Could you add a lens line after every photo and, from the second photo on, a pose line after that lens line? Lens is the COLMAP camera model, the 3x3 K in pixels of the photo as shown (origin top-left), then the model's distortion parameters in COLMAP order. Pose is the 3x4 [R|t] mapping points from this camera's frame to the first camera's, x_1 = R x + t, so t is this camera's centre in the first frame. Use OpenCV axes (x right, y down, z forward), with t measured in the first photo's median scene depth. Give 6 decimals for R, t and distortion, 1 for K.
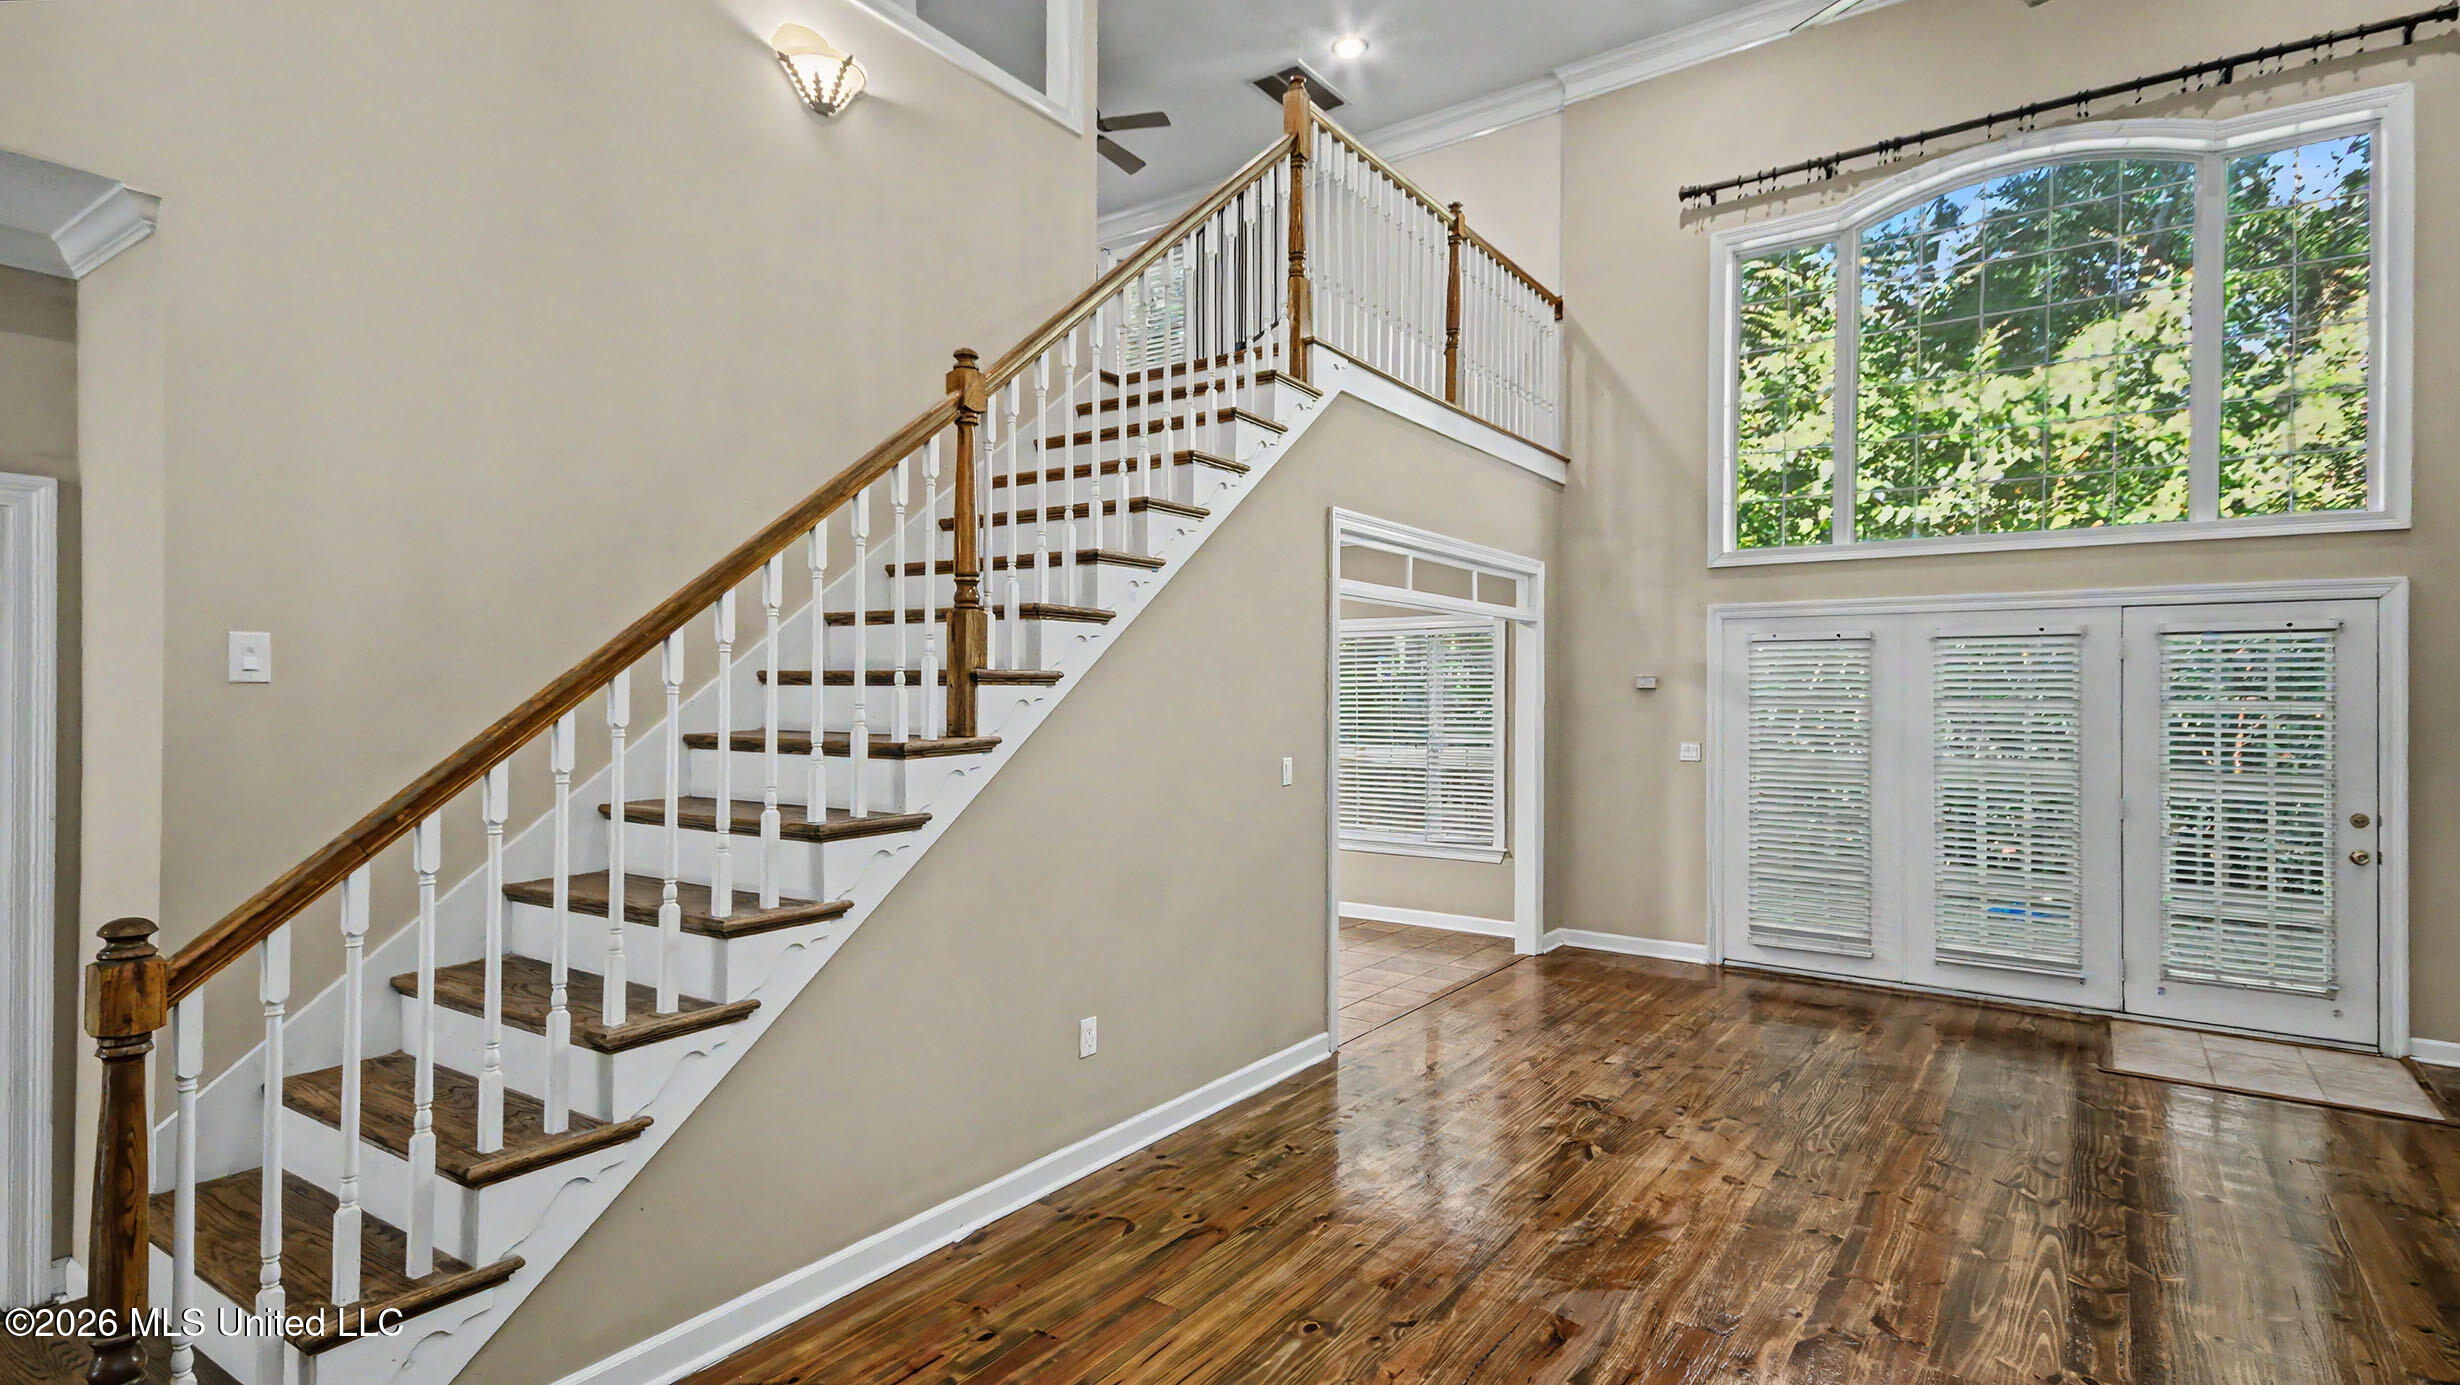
lens RADIAL K [[1204.4, 0, 1226.6], [0, 1204.4, 699.5], [0, 0, 1]] dist [0.041260, -0.000386]
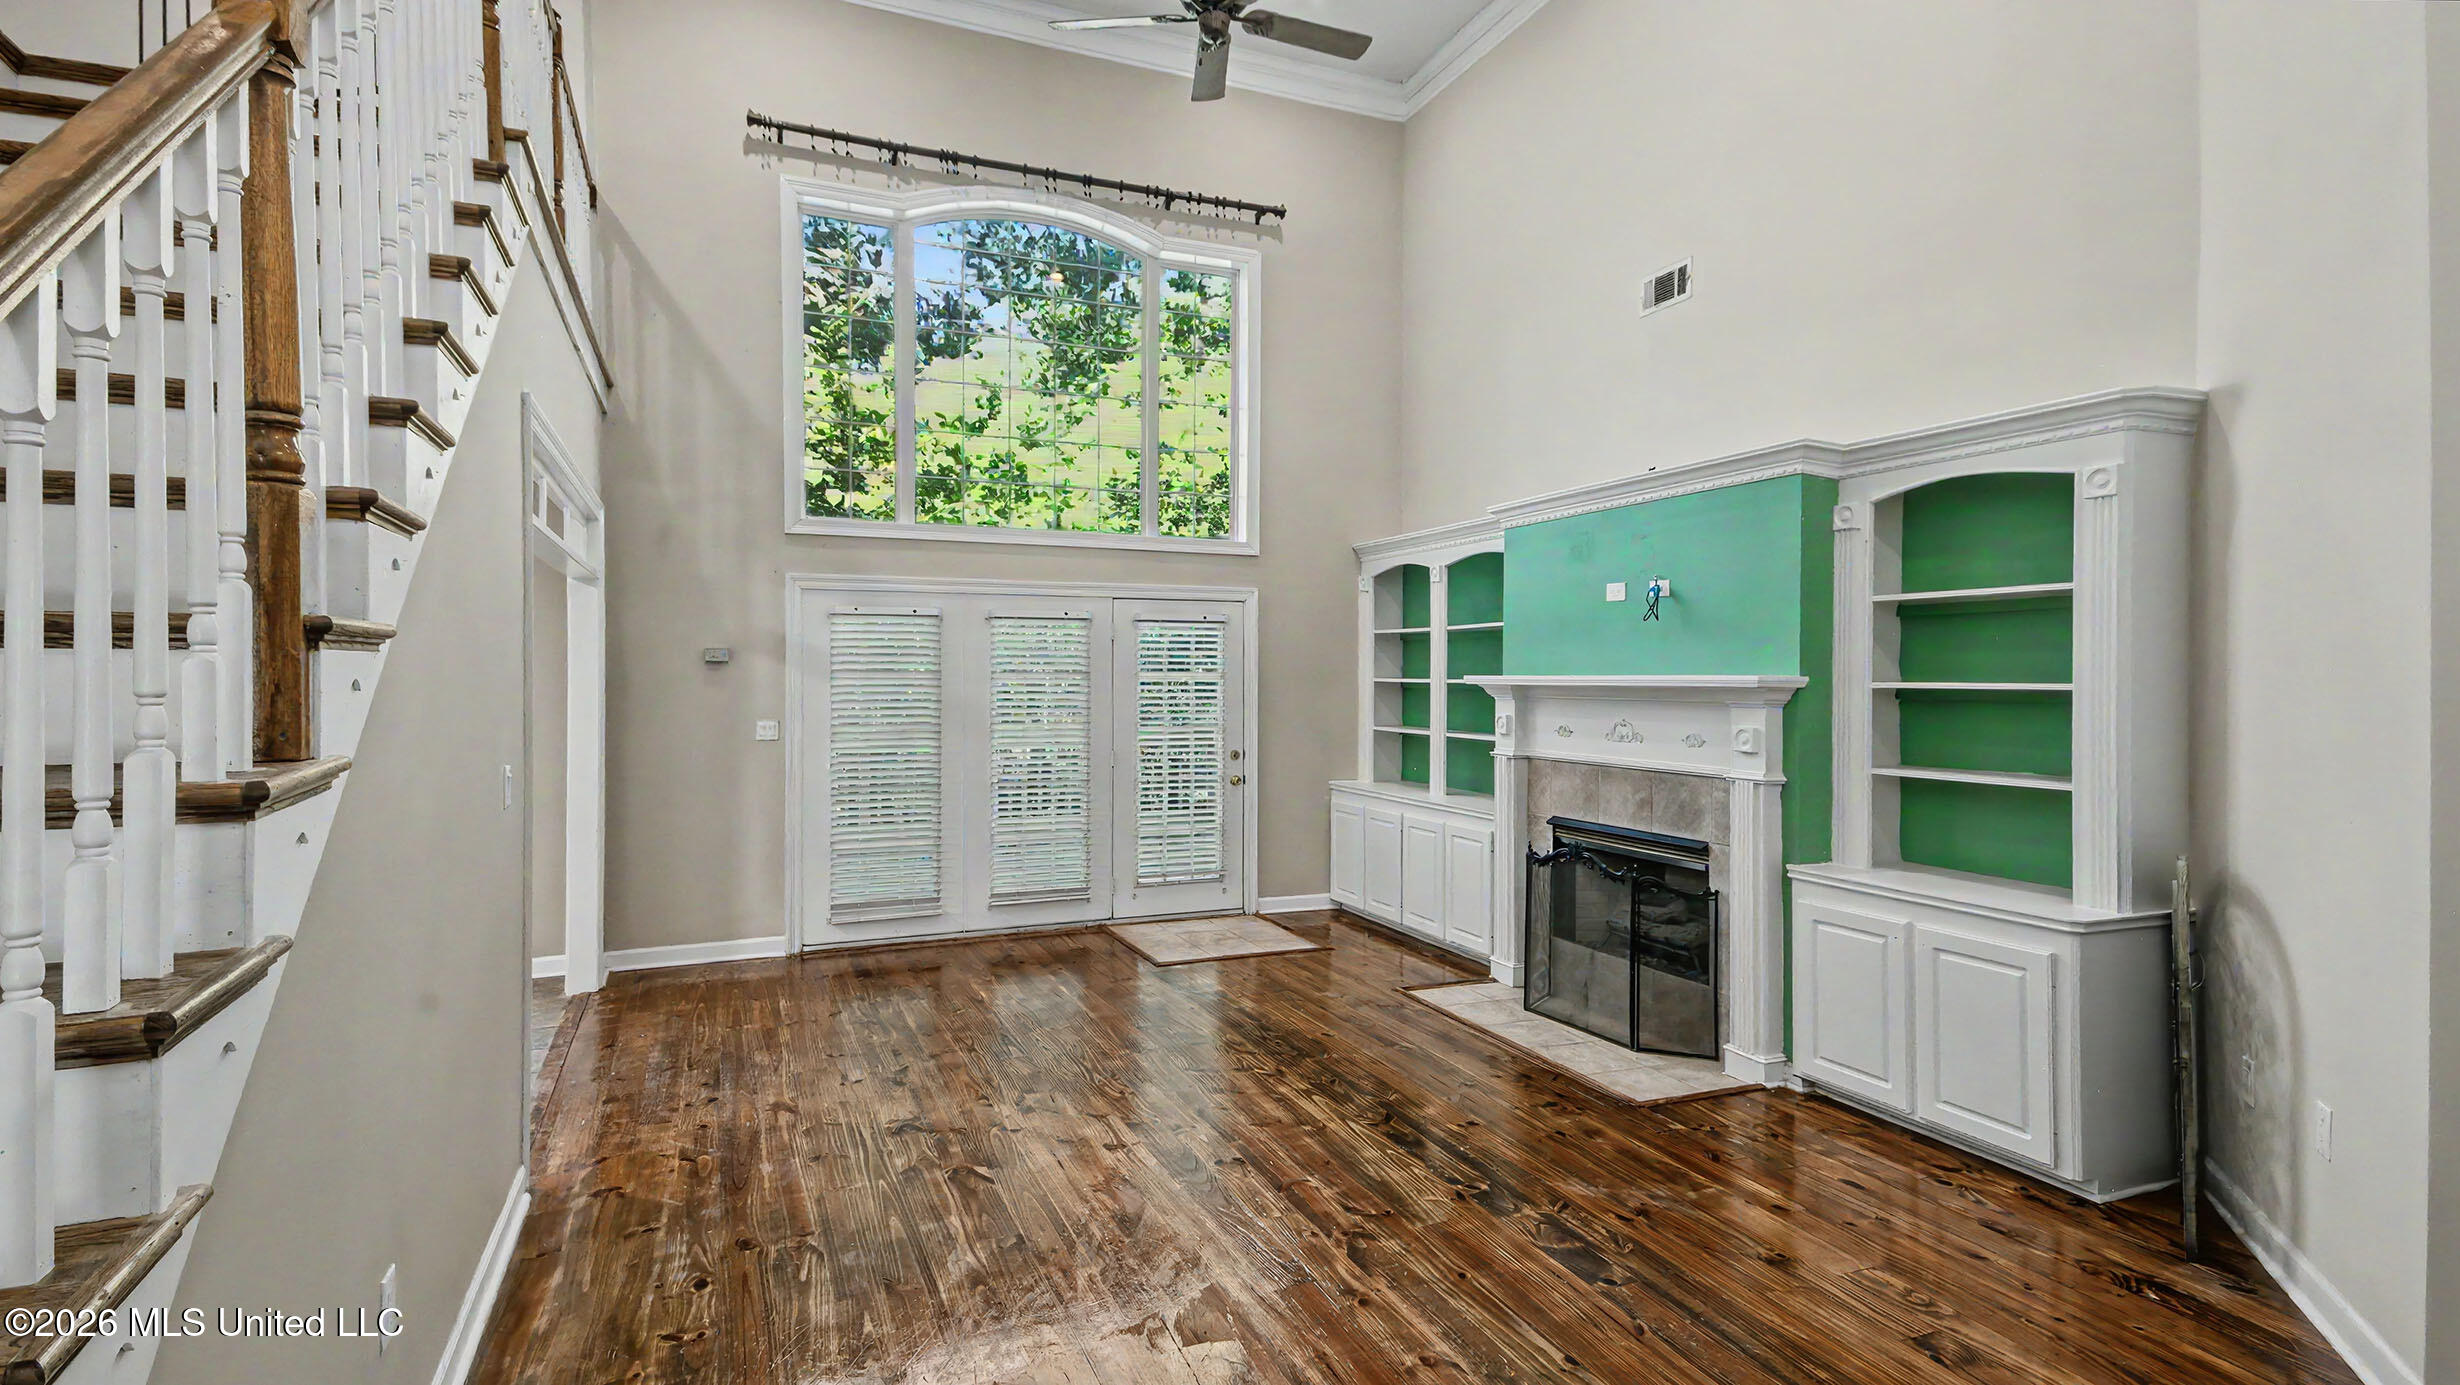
lens RADIAL K [[1188.6, 0, 1224.4], [0, 1188.6, 678.8], [0, 0, 1]] dist [0.047735, 0.000114]
pose [[0.519212, -0.007729, 0.854611, -0.268275], [0.003628, 0.999970, 0.006840, -0.001034], [-0.854638, -0.000451, 0.519224, 0.281453]]
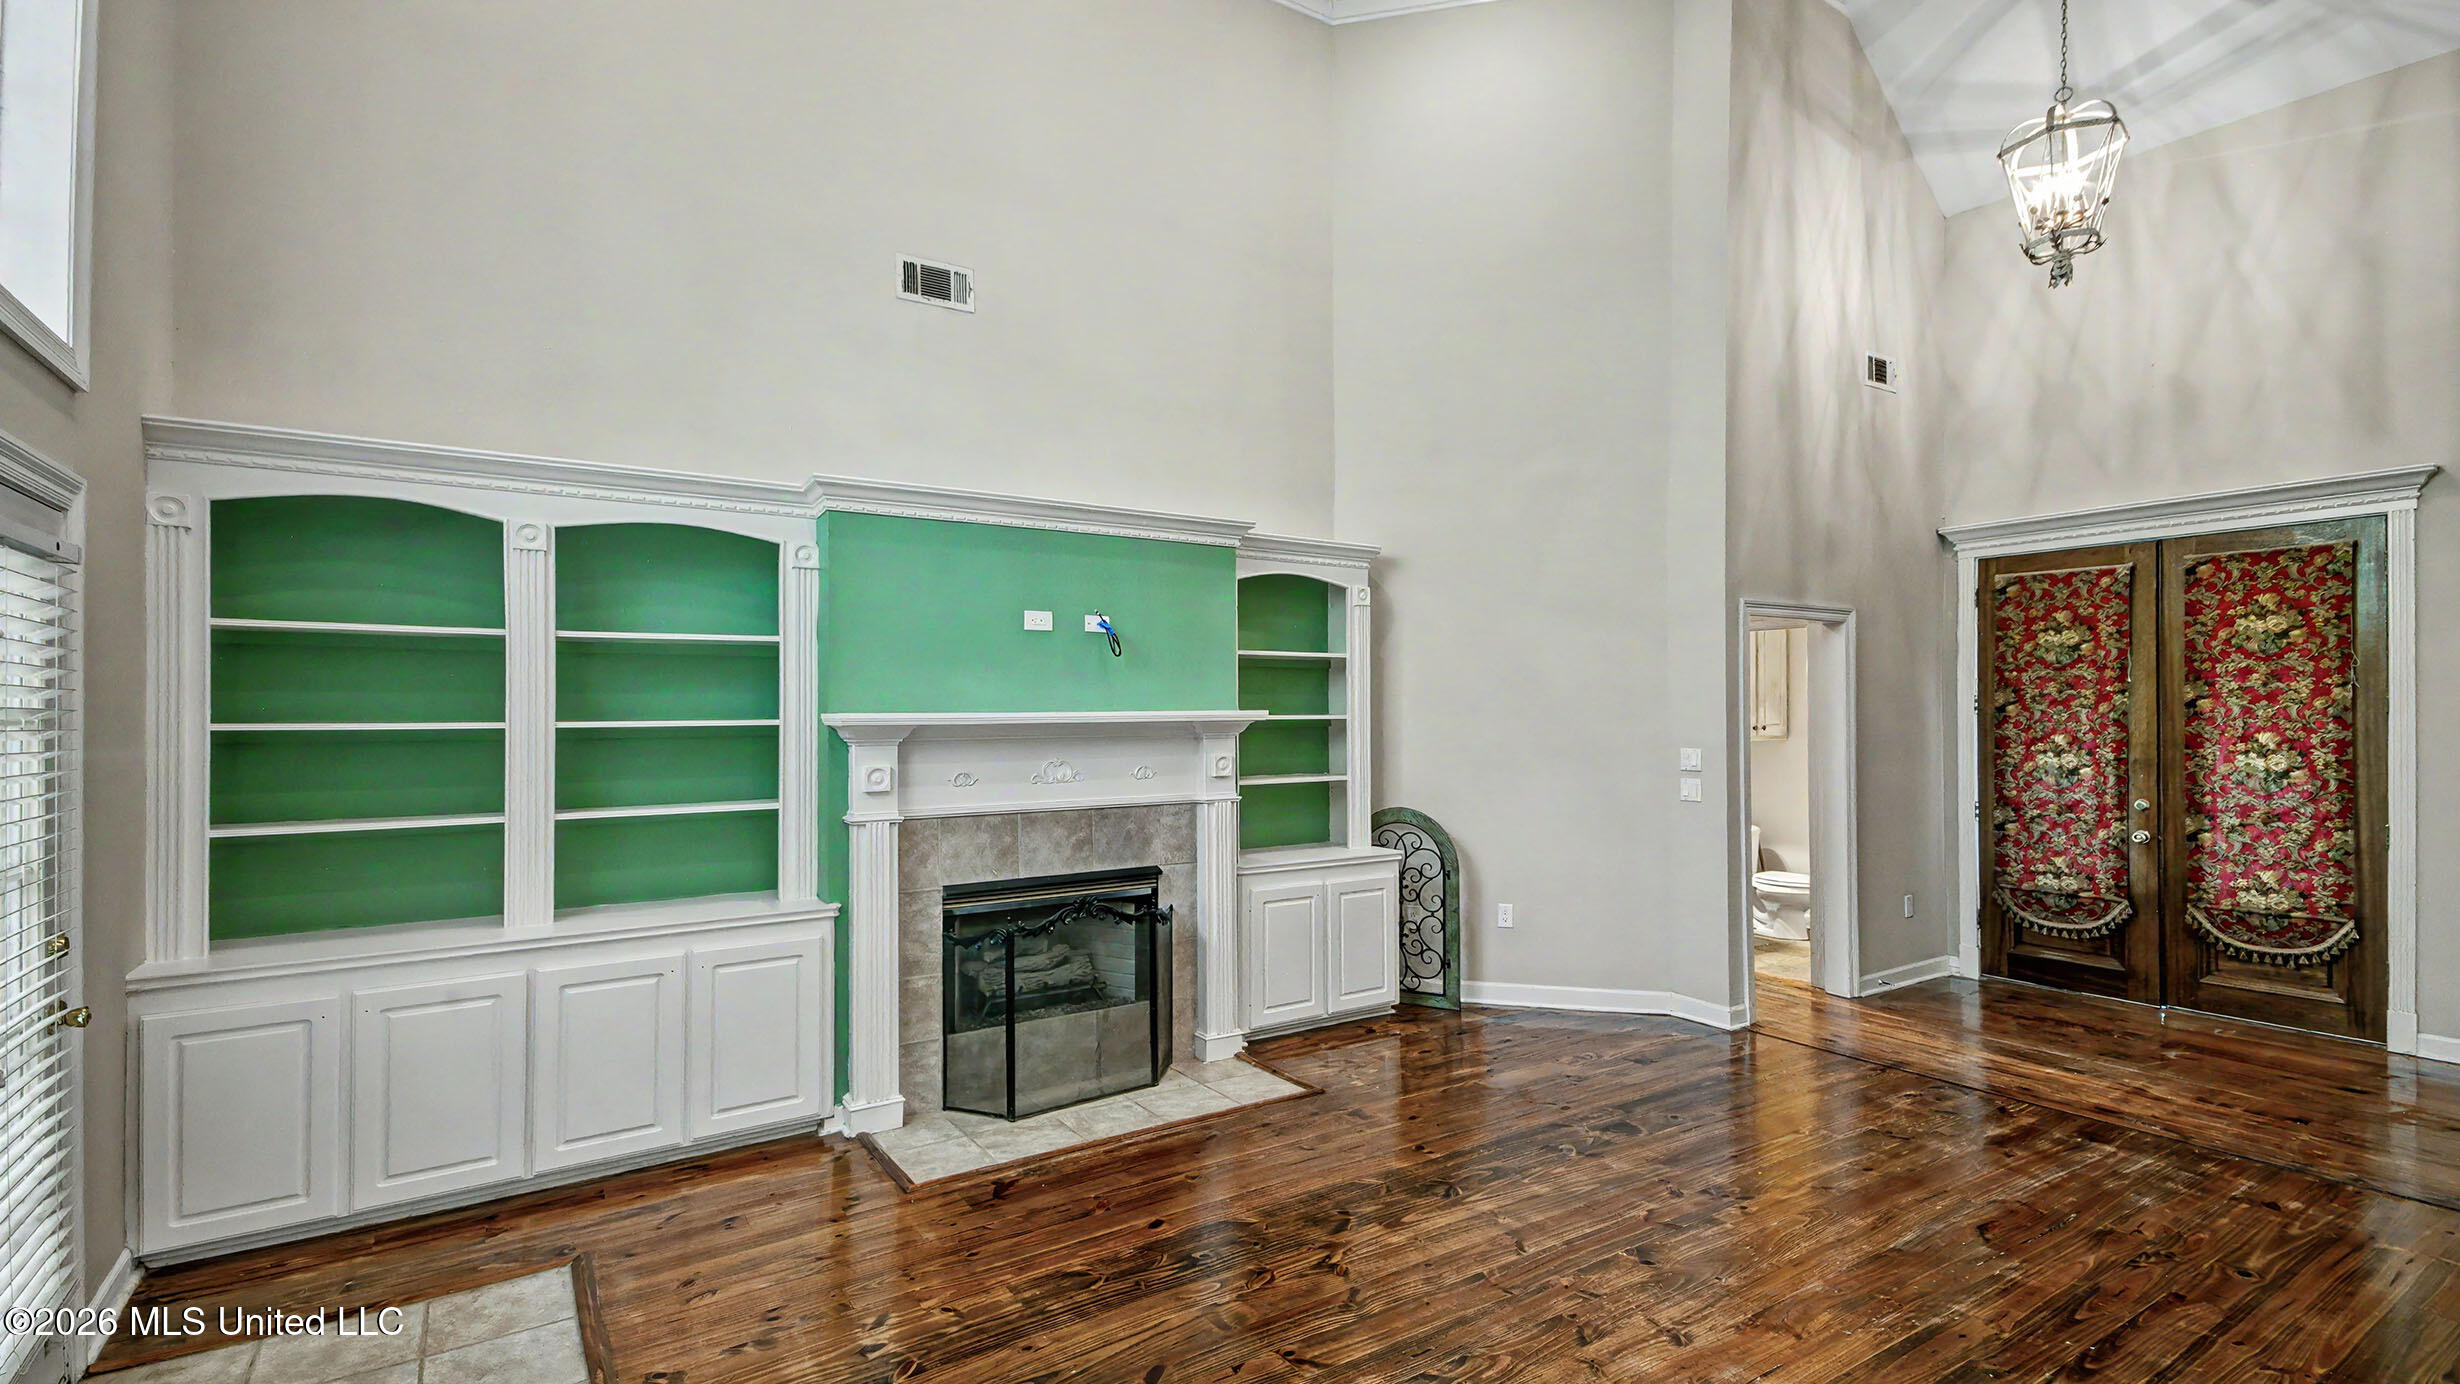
lens RADIAL K [[1110.4, 0, 1226.4], [0, 1110.4, 702.1], [0, 0, 1]] dist [0.036292, 0.000031]
pose [[-0.925807, -0.000937, 0.377996, 0.283338], [0.001623, 0.999978, 0.006454, -0.008305], [-0.377994, 0.006588, -0.925785, 1.225769]]
